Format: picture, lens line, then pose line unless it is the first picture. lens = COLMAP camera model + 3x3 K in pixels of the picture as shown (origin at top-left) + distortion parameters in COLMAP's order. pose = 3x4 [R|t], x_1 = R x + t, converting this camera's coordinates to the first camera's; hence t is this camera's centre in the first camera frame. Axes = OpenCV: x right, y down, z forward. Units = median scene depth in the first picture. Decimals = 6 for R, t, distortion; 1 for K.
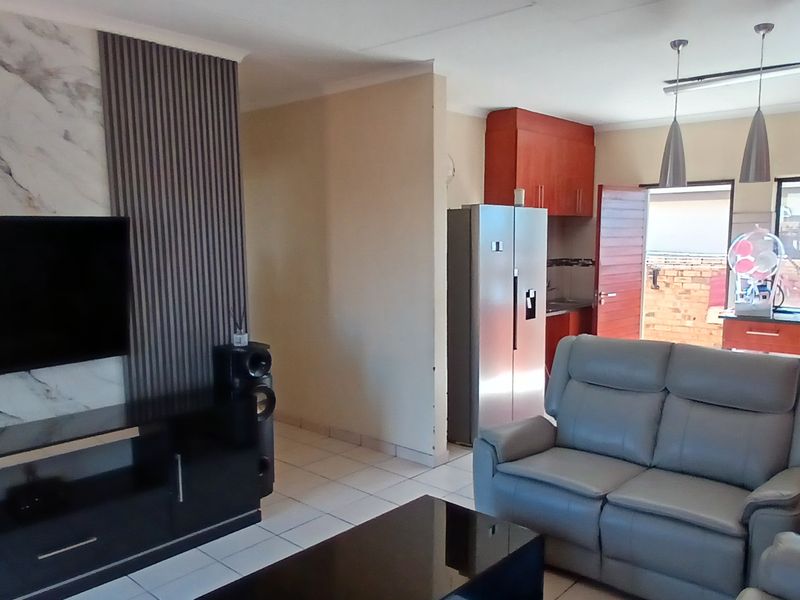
lens RADIAL K [[646.2, 0, 397.0], [0, 646.2, 302.3], [0, 0, 1]] dist [0.032793, -0.042053]
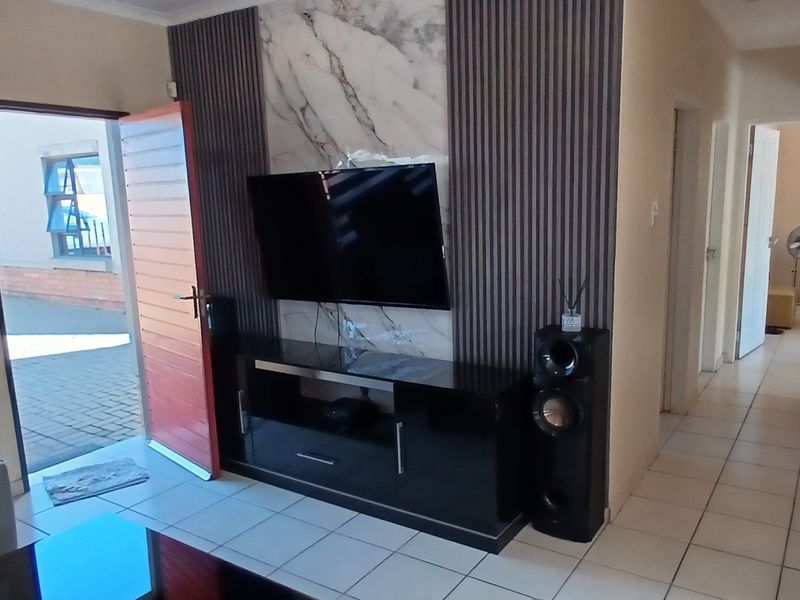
lens RADIAL K [[646.2, 0, 403.9], [0, 646.2, 312.3], [0, 0, 1]] dist [0.032793, -0.042053]
pose [[0.159356, 0.175549, -0.971488, 0.527511], [-0.081442, 0.983046, 0.164278, -0.072292], [0.983856, 0.052941, 0.170951, 0.829312]]
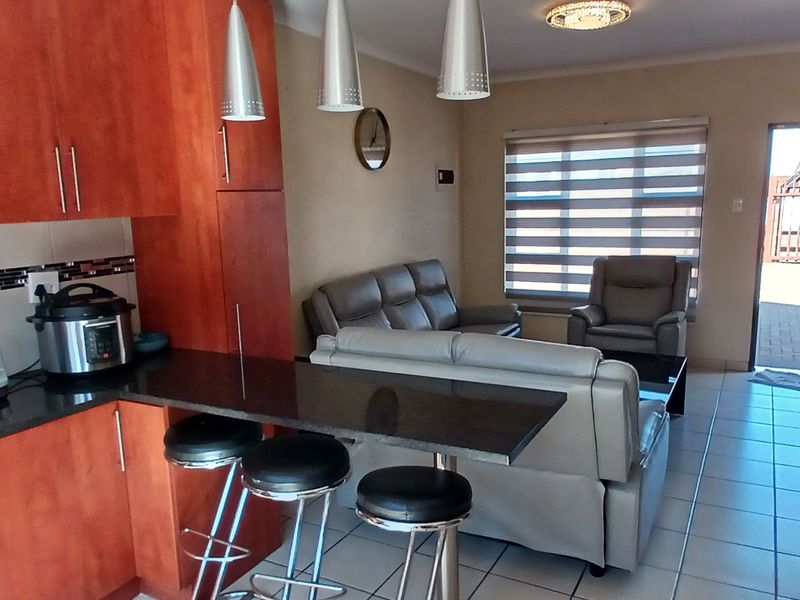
lens RADIAL K [[646.2, 0, 399.6], [0, 646.2, 300.6], [0, 0, 1]] dist [0.032793, -0.042053]
pose [[-0.972575, 0.070288, -0.221715, 0.702681], [0.008269, 0.963092, 0.269046, -0.205059], [0.232442, 0.259834, -0.937260, 1.796385]]
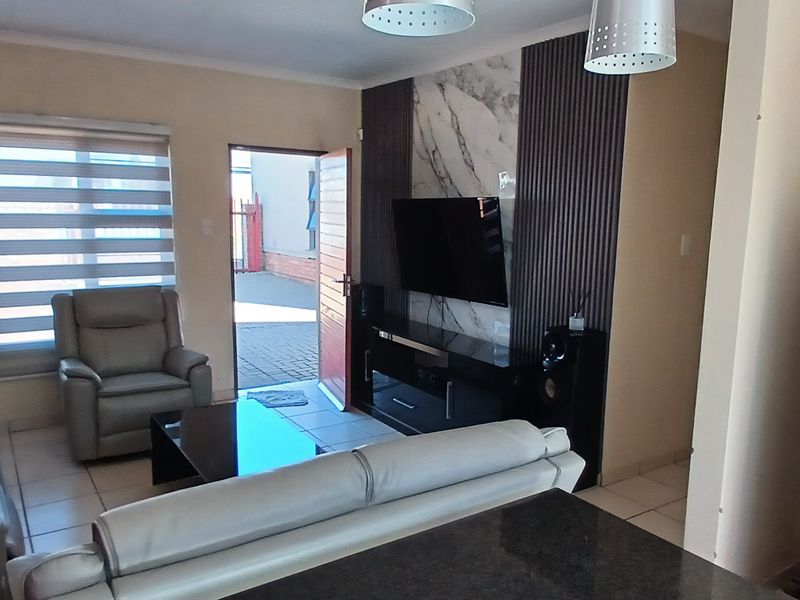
lens RADIAL K [[646.2, 0, 400.2], [0, 646.2, 305.7], [0, 0, 1]] dist [0.032793, -0.042053]
pose [[-0.242242, 0.148301, -0.958815, 0.890191], [-0.122059, 0.975739, 0.181757, -0.134388], [0.962507, 0.161061, -0.218264, 1.150397]]
